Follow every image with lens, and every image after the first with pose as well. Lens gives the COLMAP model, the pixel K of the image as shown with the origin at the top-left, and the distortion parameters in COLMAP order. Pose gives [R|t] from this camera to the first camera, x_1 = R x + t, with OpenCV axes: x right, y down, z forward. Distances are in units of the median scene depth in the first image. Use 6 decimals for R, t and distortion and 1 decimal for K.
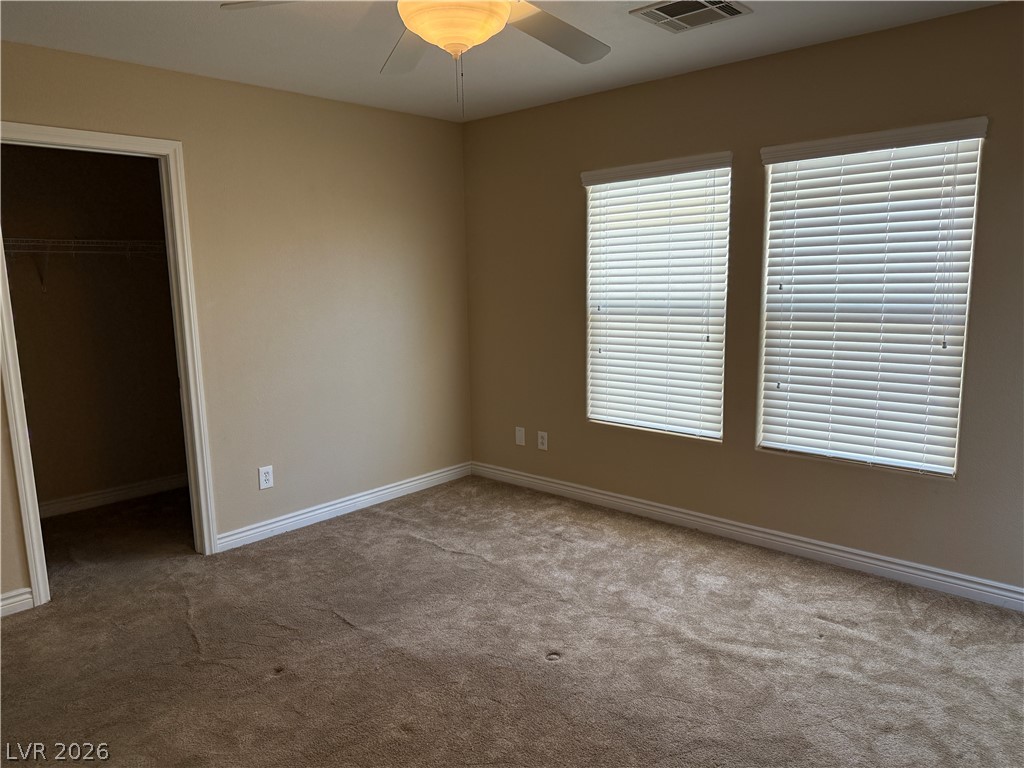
lens RADIAL K [[729.6, 0, 514.3], [0, 729.6, 392.1], [0, 0, 1]] dist [0.108682, -0.141401]
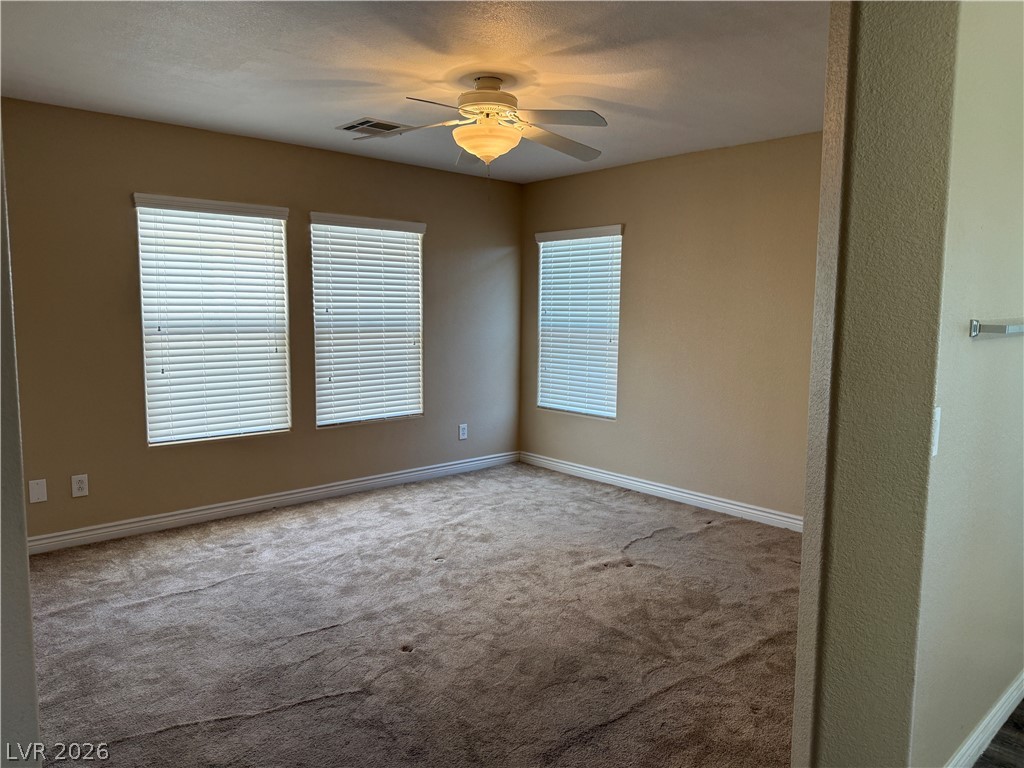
lens RADIAL K [[729.6, 0, 514.3], [0, 729.6, 392.1], [0, 0, 1]] dist [0.108682, -0.141401]
pose [[0.070207, -0.090887, 0.993383, -1.054025], [0.153715, 0.984932, 0.079250, -0.043302], [-0.985618, 0.147134, 0.083120, 0.549772]]
